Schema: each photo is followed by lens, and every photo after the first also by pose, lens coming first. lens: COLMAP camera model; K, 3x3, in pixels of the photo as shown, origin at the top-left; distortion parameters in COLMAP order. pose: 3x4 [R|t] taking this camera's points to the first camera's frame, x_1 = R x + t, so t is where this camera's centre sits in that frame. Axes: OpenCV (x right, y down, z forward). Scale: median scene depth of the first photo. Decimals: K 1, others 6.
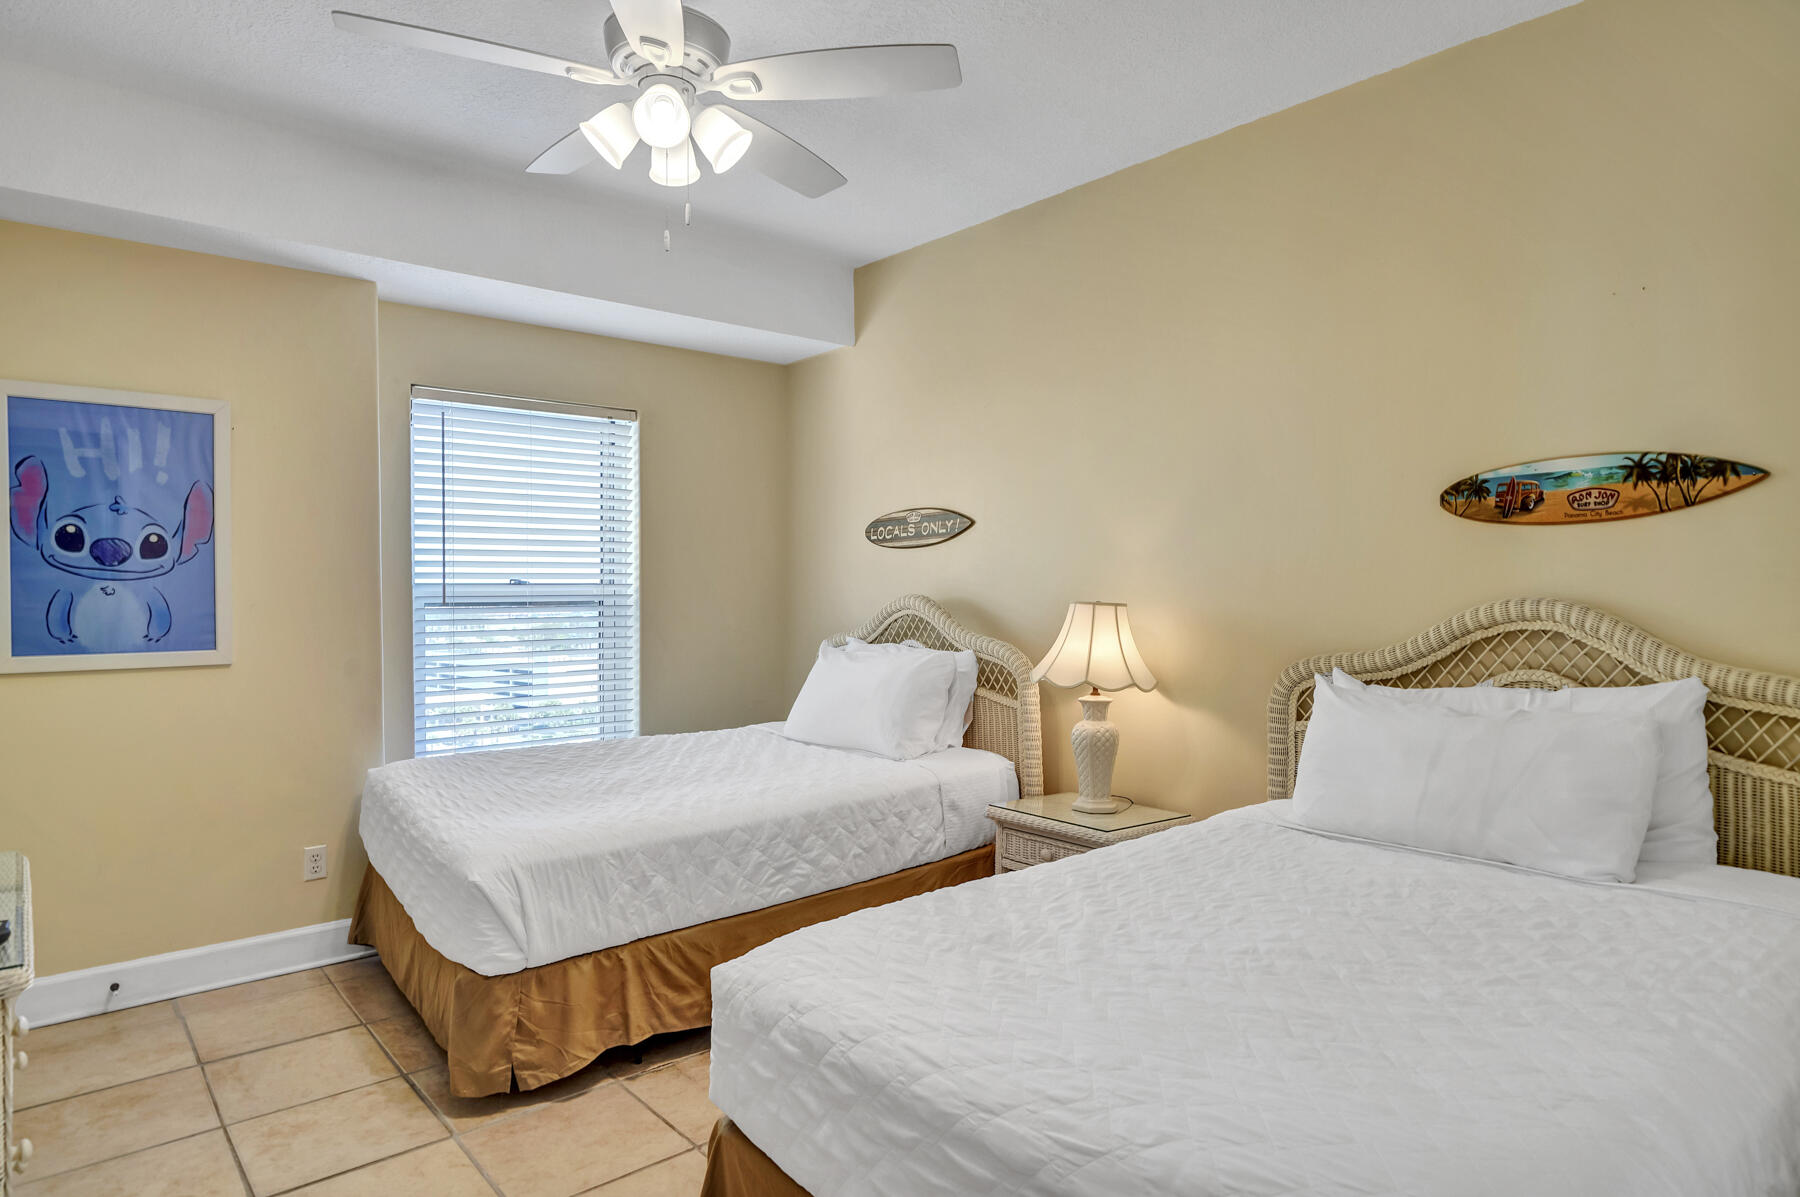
lens RADIAL K [[1034.4, 0, 900.0], [0, 1034.4, 598.5], [0, 0, 1]] dist [-0.000822, 0.000251]
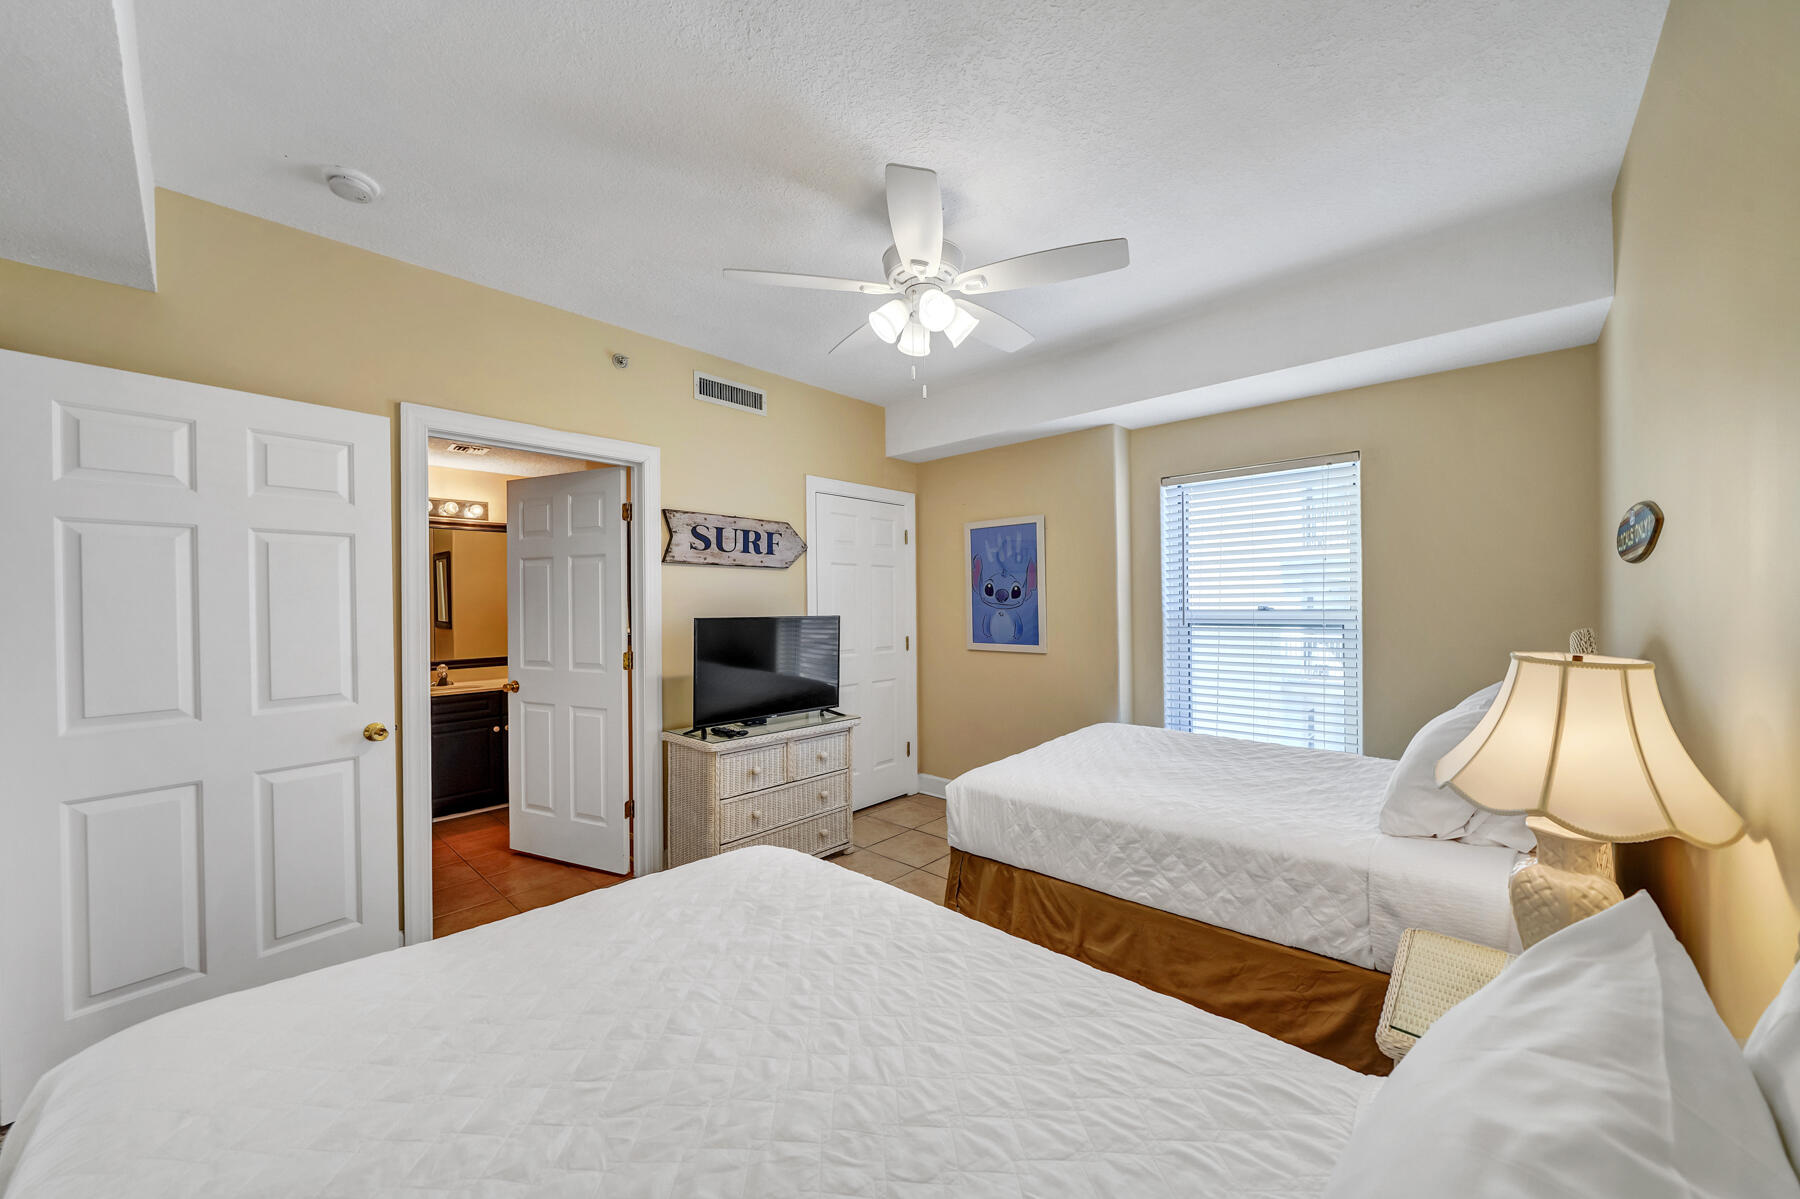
lens RADIAL K [[649.9, 0, 895.0], [0, 649.9, 604.7], [0, 0, 1]] dist [0.001709, 0.000168]
pose [[0.120197, -0.000756, -0.992750, 0.524890], [-0.006020, 0.999981, -0.001491, -0.023502], [0.992732, 0.006155, 0.120190, 0.623890]]
